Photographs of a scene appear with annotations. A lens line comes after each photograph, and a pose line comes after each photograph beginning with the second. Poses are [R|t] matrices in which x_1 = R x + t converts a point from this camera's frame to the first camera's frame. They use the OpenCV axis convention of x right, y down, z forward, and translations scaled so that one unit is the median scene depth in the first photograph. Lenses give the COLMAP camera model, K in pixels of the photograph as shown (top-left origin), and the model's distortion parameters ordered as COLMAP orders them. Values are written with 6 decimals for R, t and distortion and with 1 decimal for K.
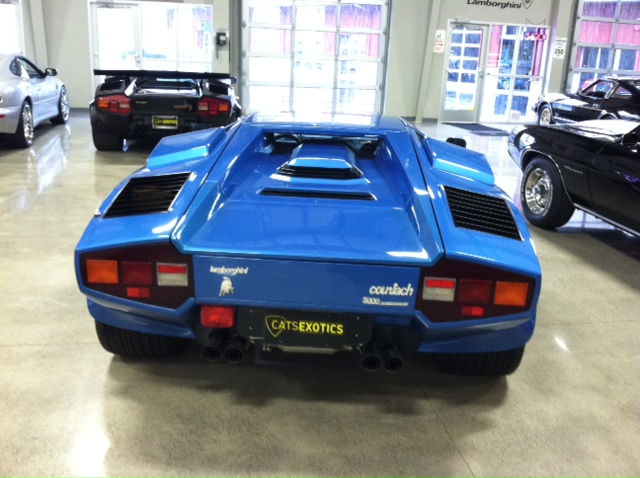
lens RADIAL K [[553.4, 0, 320.0], [0, 553.4, 239.0], [0, 0, 1]] dist [0.003017, -0.001778]
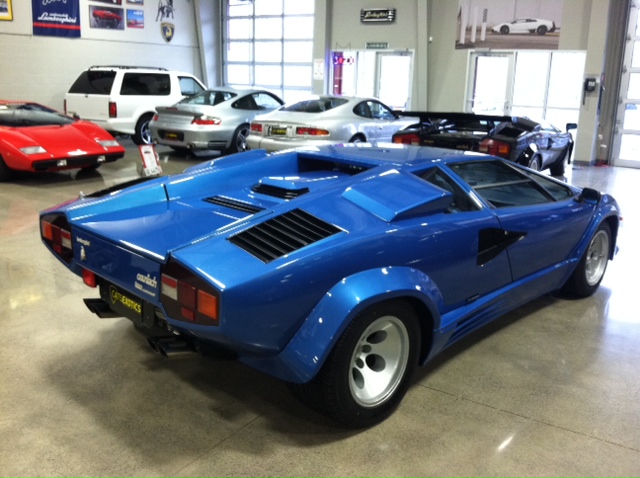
lens RADIAL K [[547.4, 0, 320.0], [0, 547.4, 239.0], [0, 0, 1]] dist [-0.011920, -0.010780]
pose [[0.782018, 0.156695, -0.603236, 0.878809], [-0.201533, 0.979458, -0.006841, -0.045262], [0.589772, 0.126922, 0.797533, 0.238343]]
